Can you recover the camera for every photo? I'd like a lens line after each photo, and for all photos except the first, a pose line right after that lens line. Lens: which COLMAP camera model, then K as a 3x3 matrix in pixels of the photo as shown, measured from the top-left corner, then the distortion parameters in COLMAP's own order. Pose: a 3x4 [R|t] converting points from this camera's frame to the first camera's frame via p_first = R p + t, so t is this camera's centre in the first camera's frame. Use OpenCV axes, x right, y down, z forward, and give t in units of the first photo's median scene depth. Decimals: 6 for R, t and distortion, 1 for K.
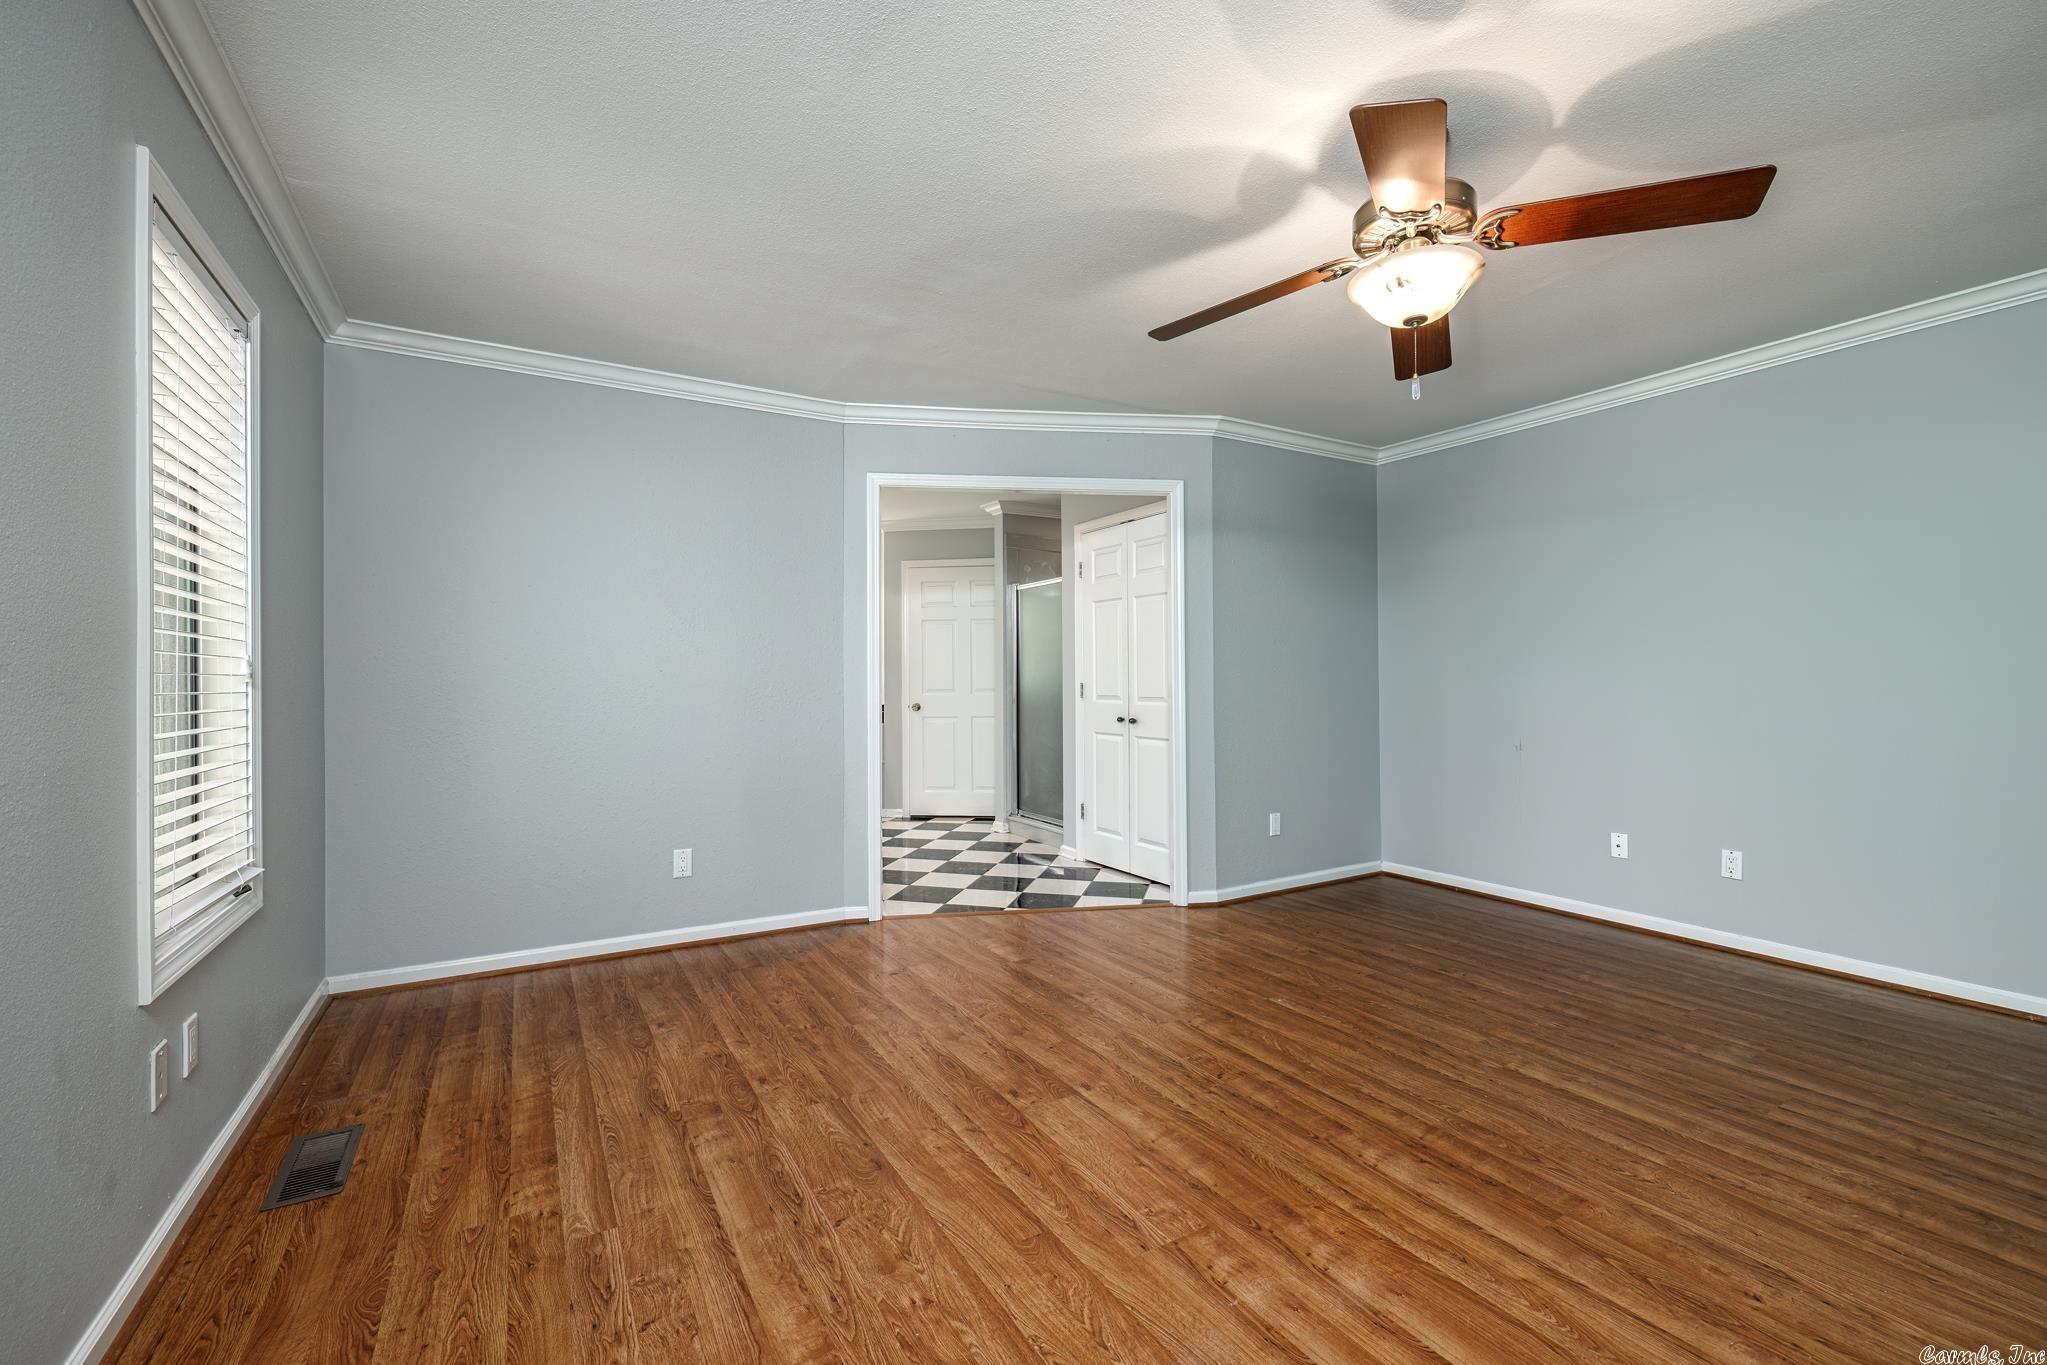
lens RADIAL K [[862.0, 0, 1025.8], [0, 862.0, 675.7], [0, 0, 1]] dist [0.001205, 0.000069]
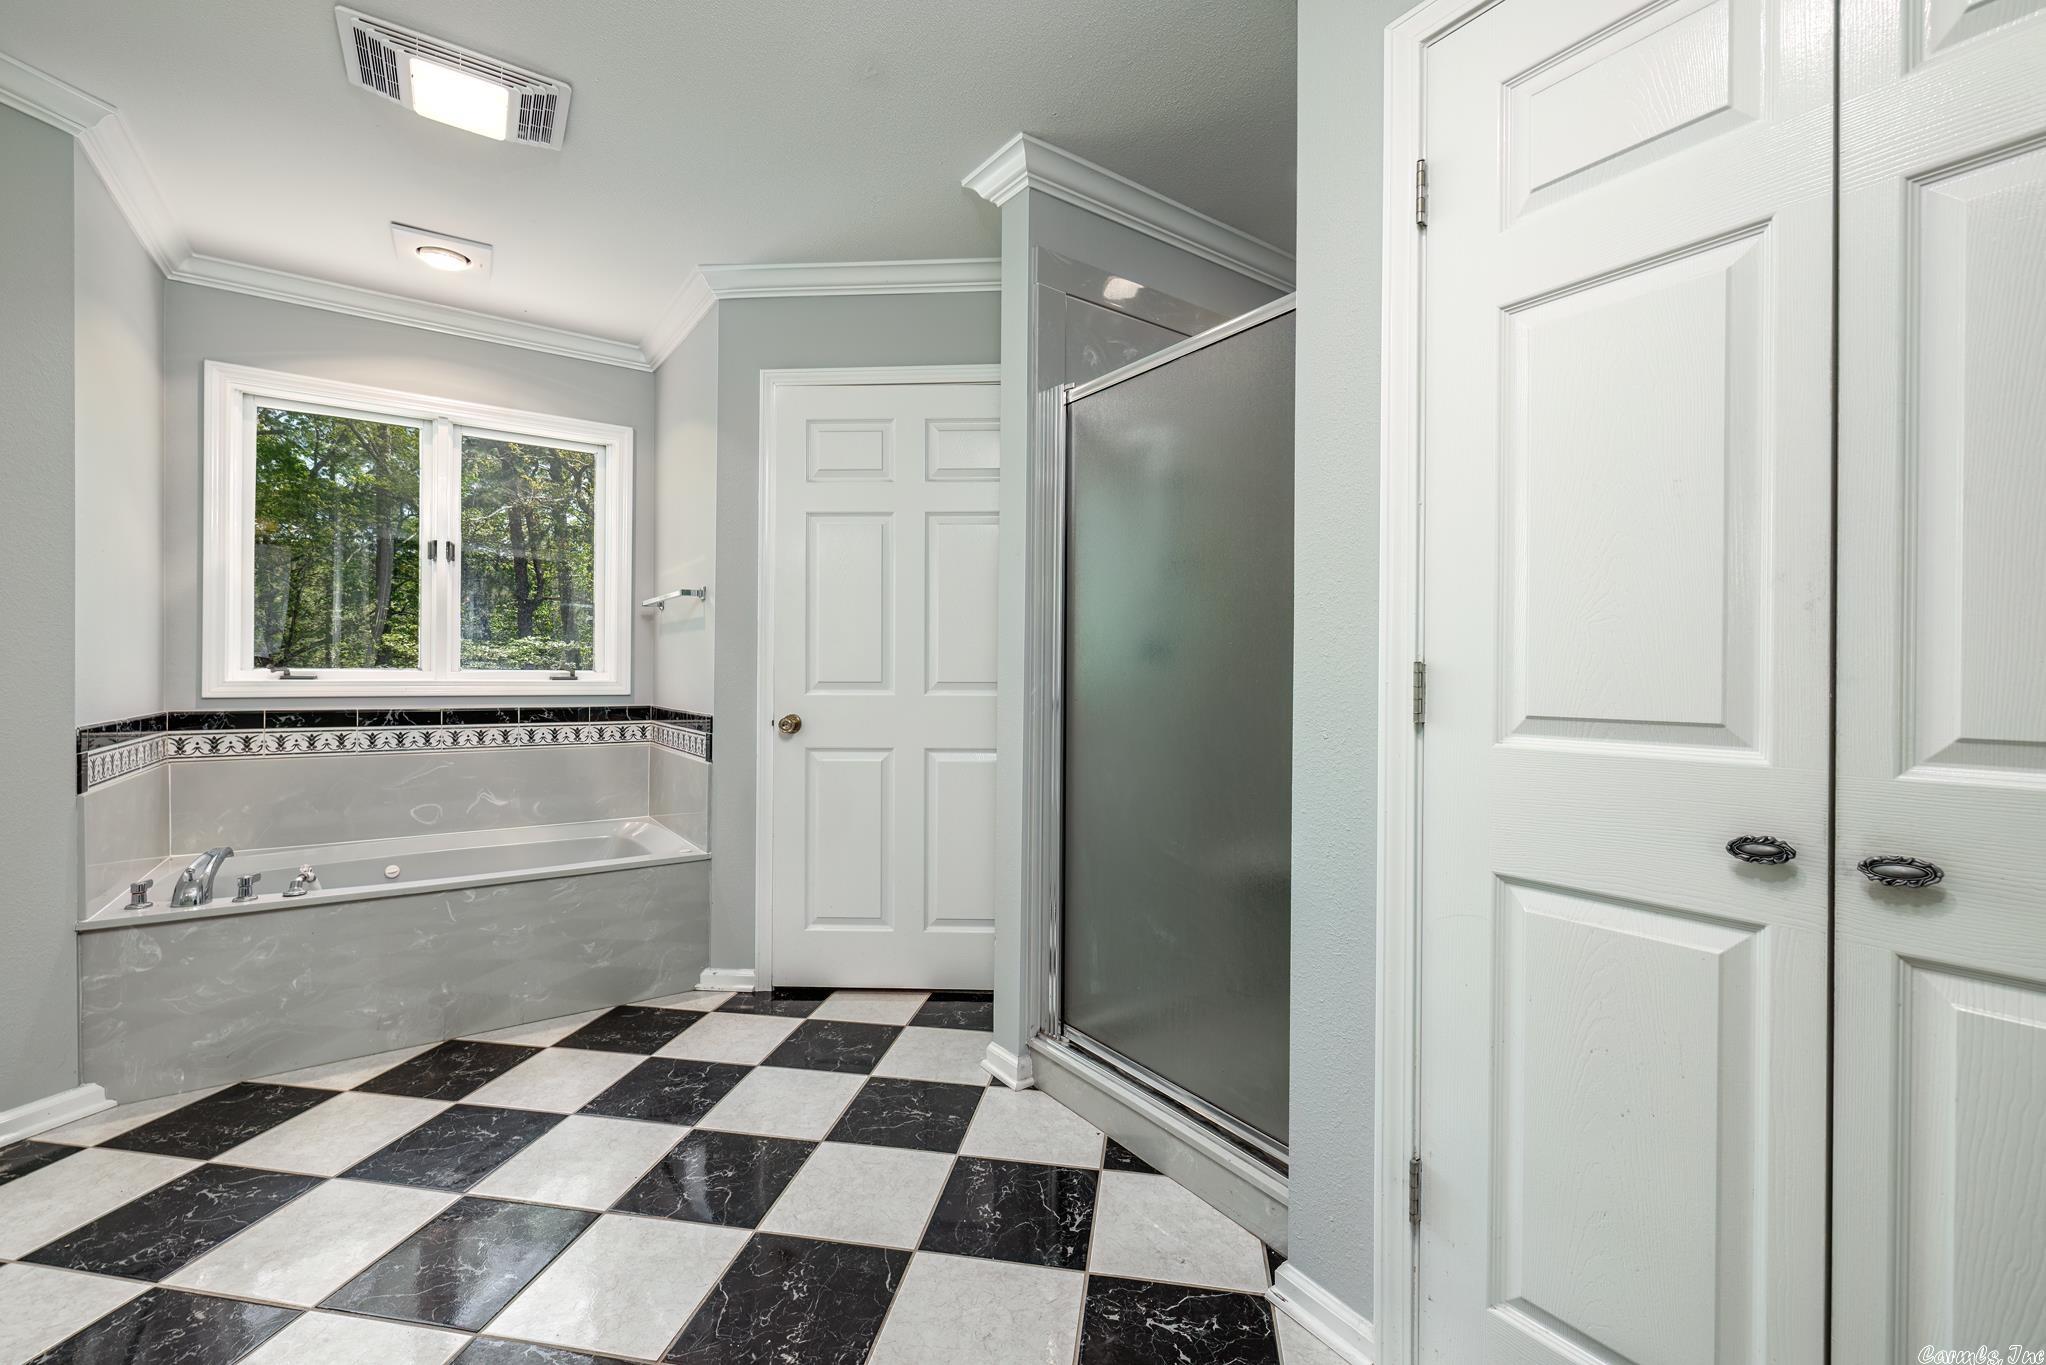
lens RADIAL K [[861.6, 0, 1025.3], [0, 861.6, 675.7], [0, 0, 1]] dist [0.001205, 0.000069]
pose [[0.997473, 0.016753, 0.069037, -0.049905], [-0.017127, 0.999842, 0.004824, 0.010705], [-0.068946, -0.005994, 0.997602, 0.642348]]
